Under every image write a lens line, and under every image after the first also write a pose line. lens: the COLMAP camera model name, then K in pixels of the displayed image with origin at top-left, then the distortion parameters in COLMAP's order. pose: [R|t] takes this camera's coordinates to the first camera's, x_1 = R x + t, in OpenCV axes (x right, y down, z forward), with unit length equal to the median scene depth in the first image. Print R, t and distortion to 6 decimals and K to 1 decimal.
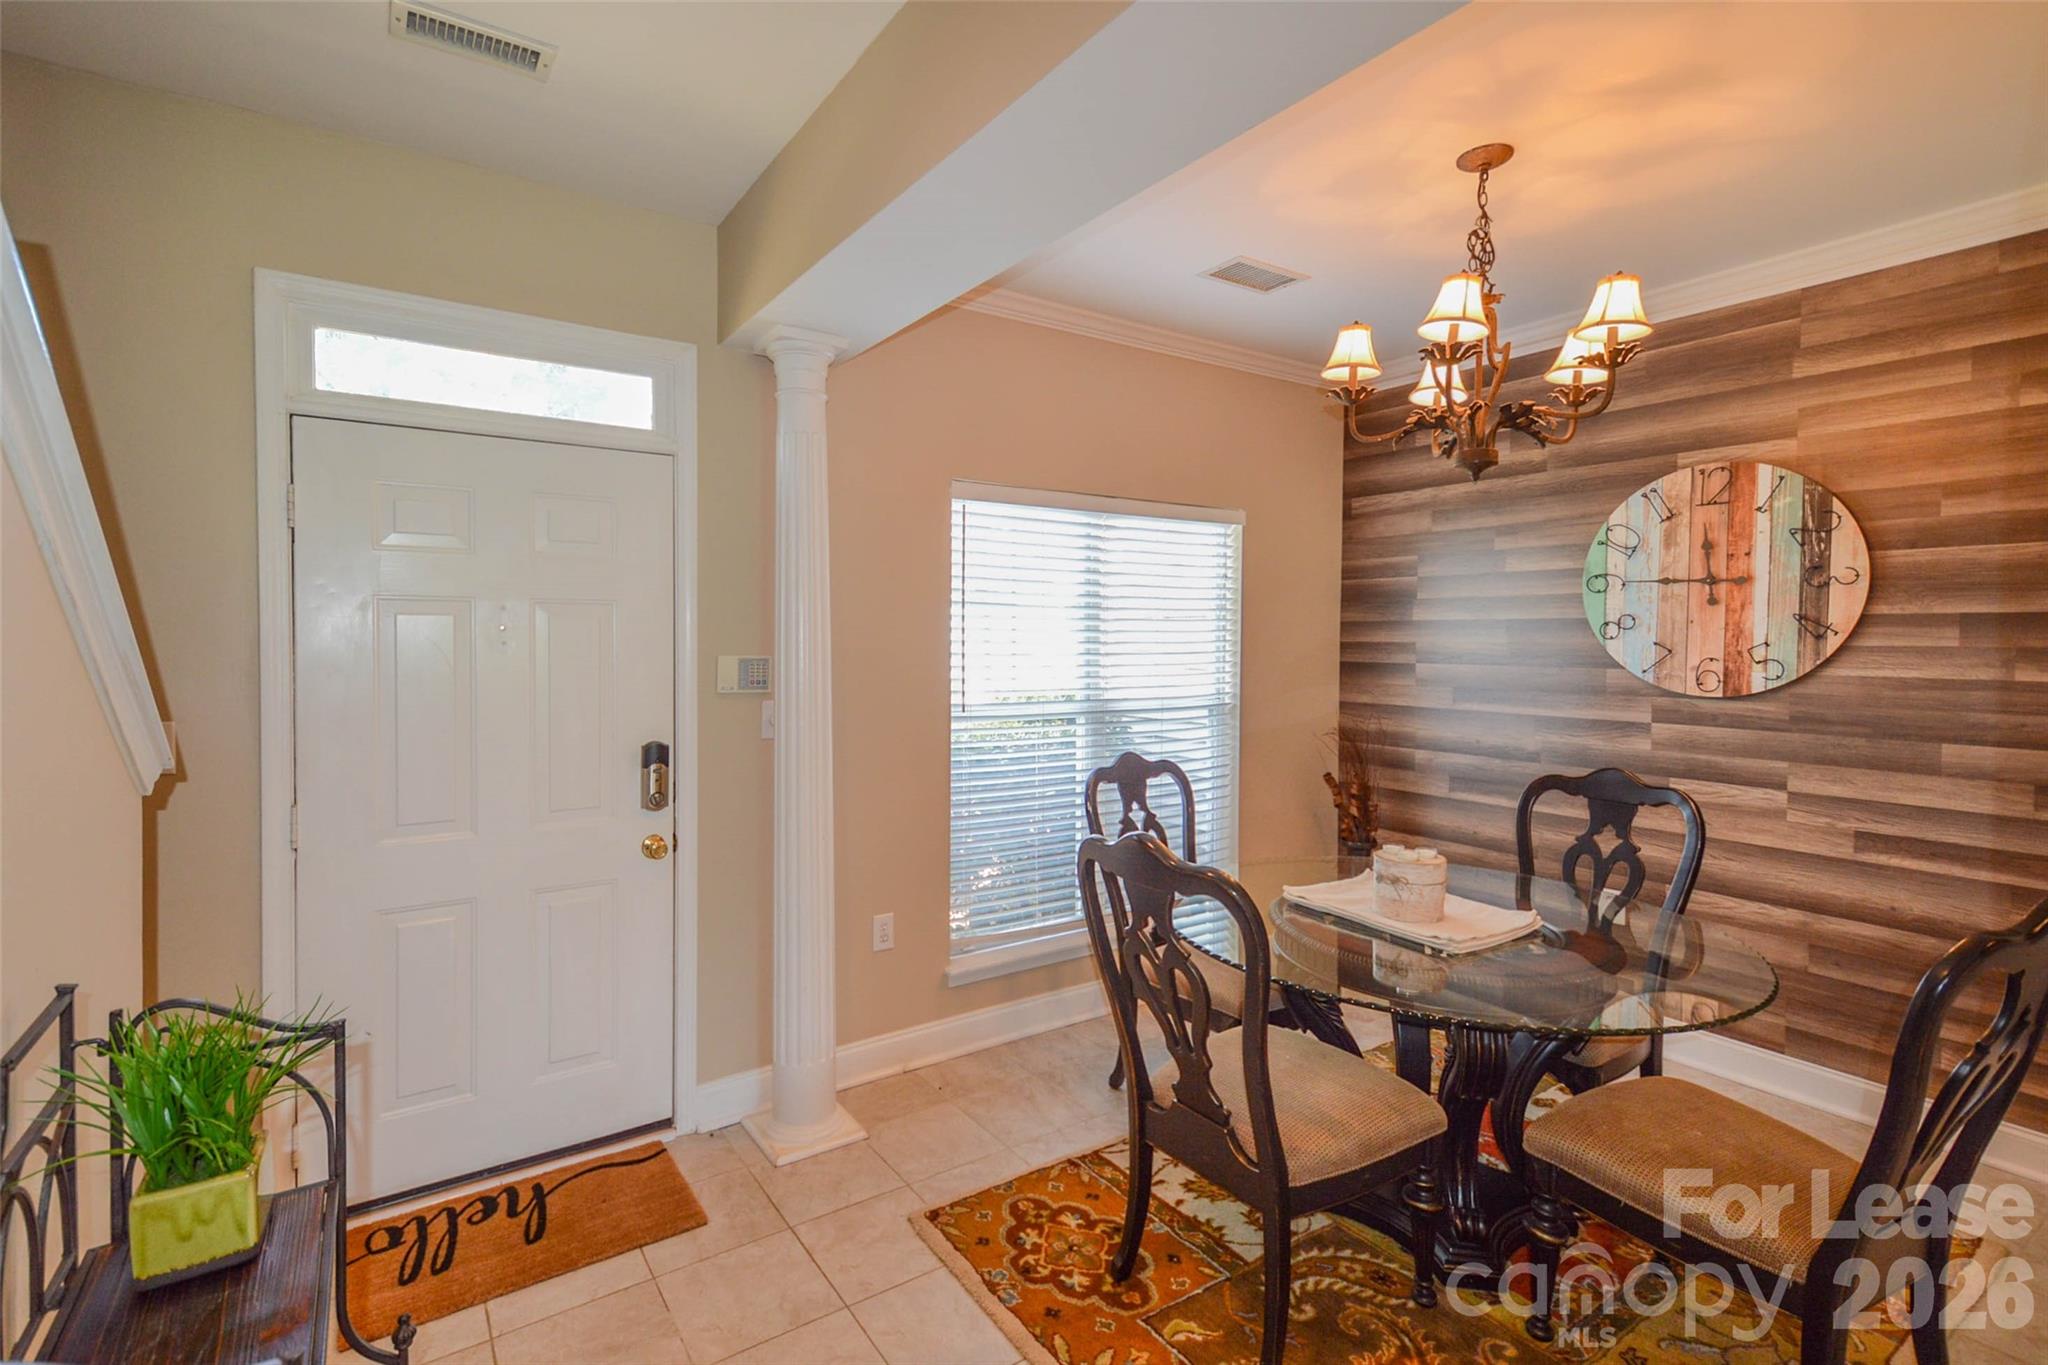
lens RADIAL K [[946.9, 0, 997.2], [0, 946.9, 654.6], [0, 0, 1]] dist [0.016634, -0.001202]
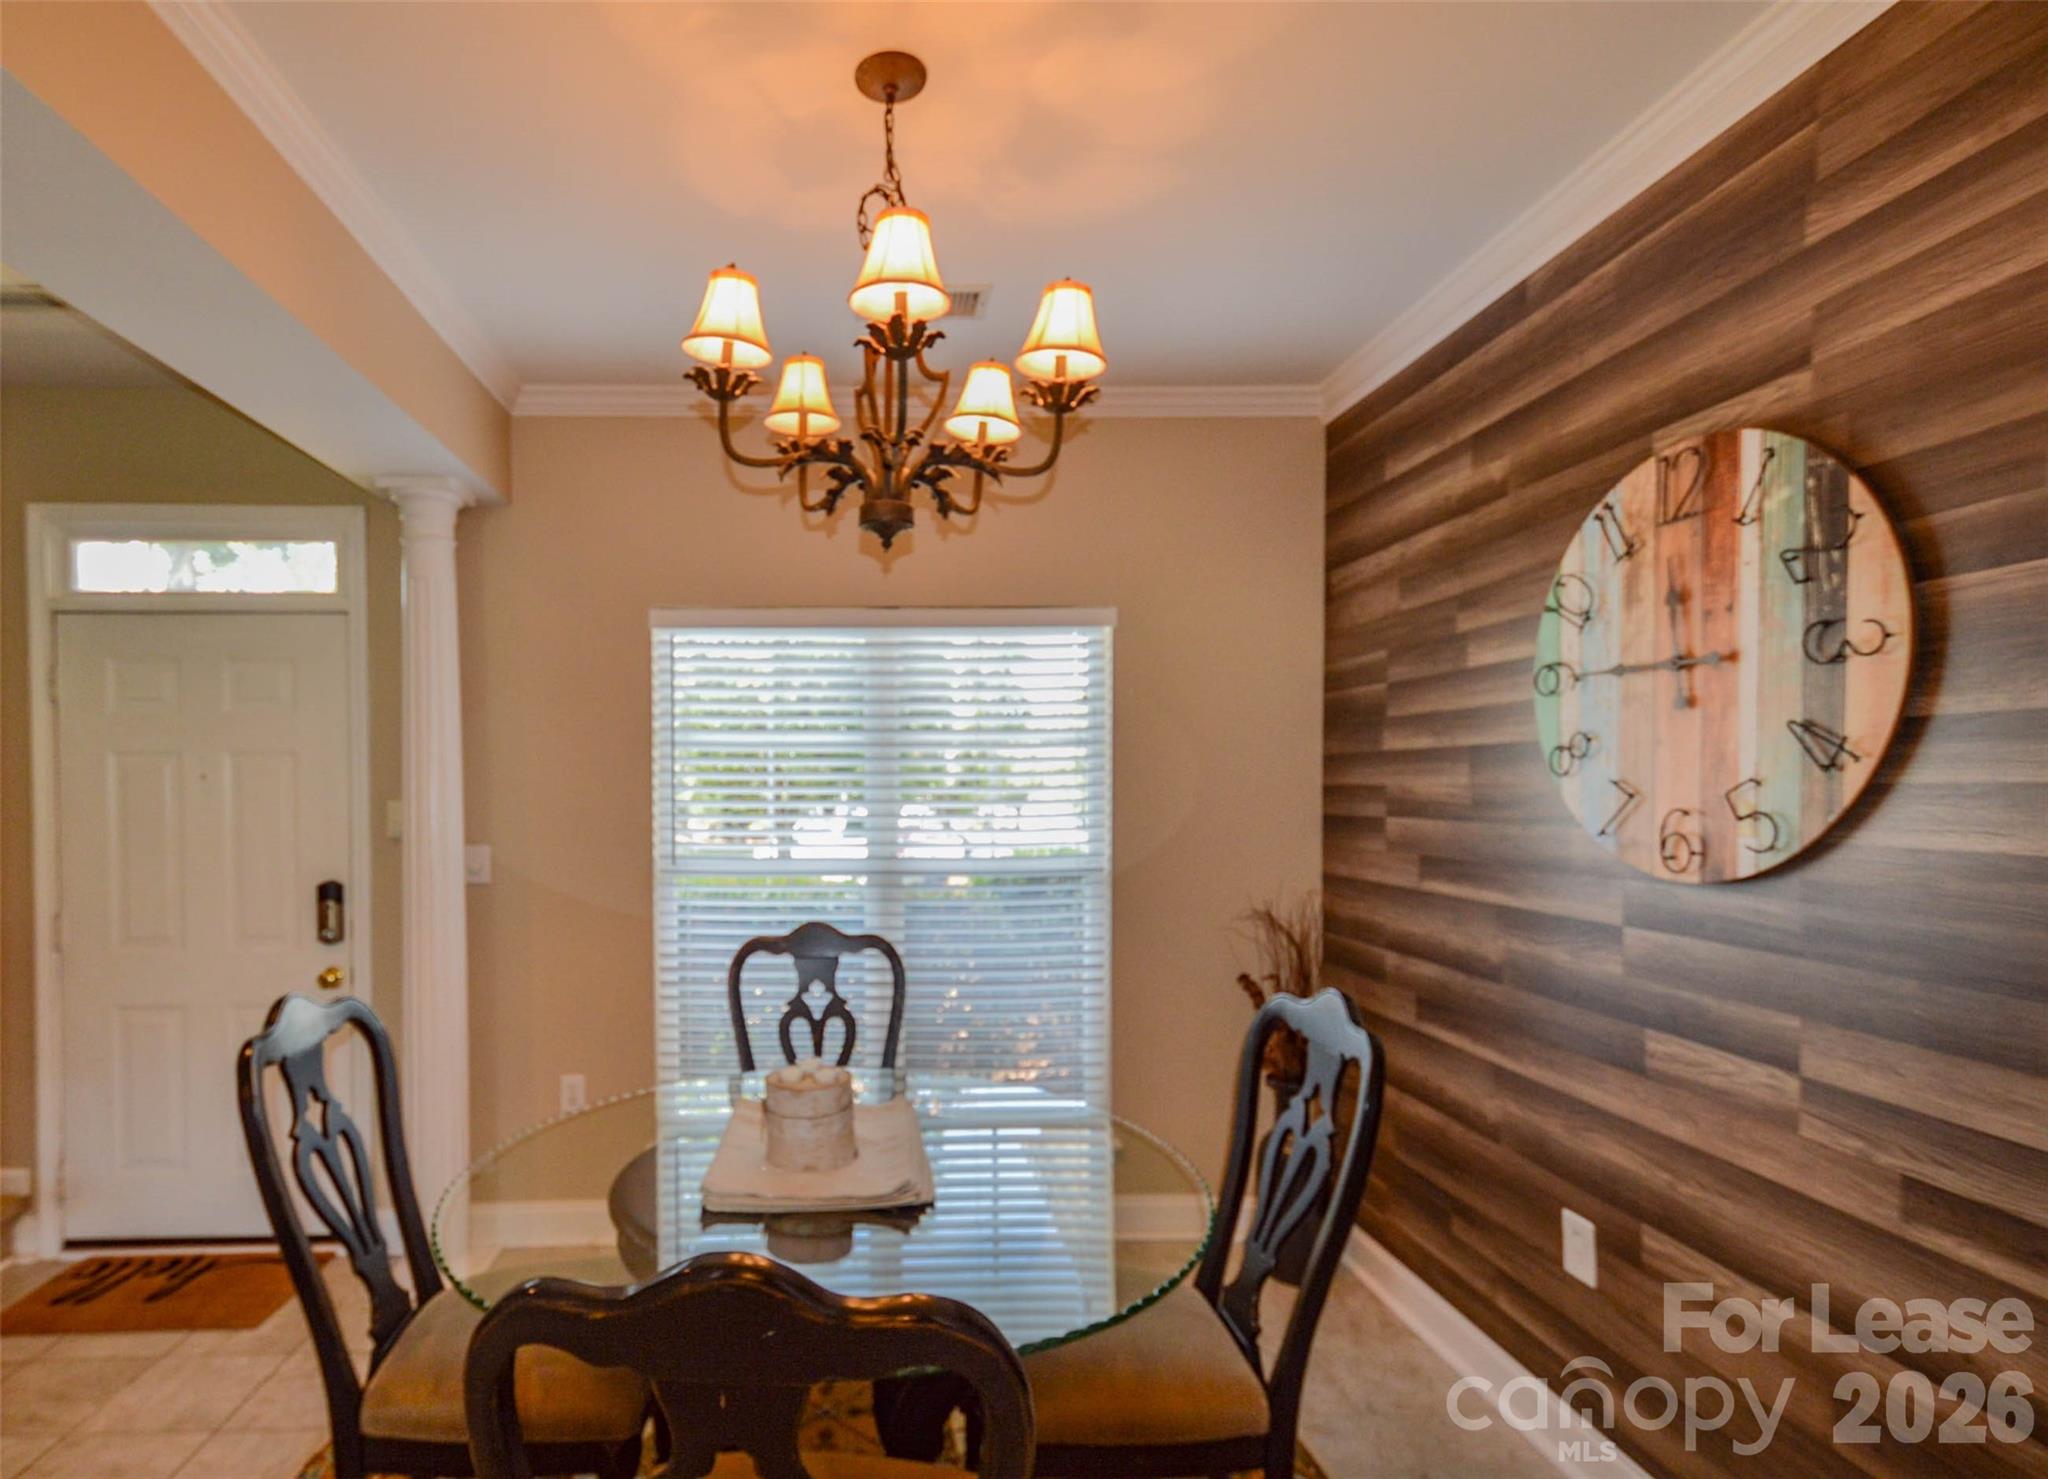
lens RADIAL K [[1073.2, 0, 927.1], [0, 1073.2, 808.1], [0, 0, 1]] dist [0.015242, -0.000744]
pose [[0.845673, 0.004759, -0.533680, 0.764899], [-0.003833, 0.999989, 0.002843, 0.003103], [0.533688, -0.000359, 0.845682, 0.286658]]
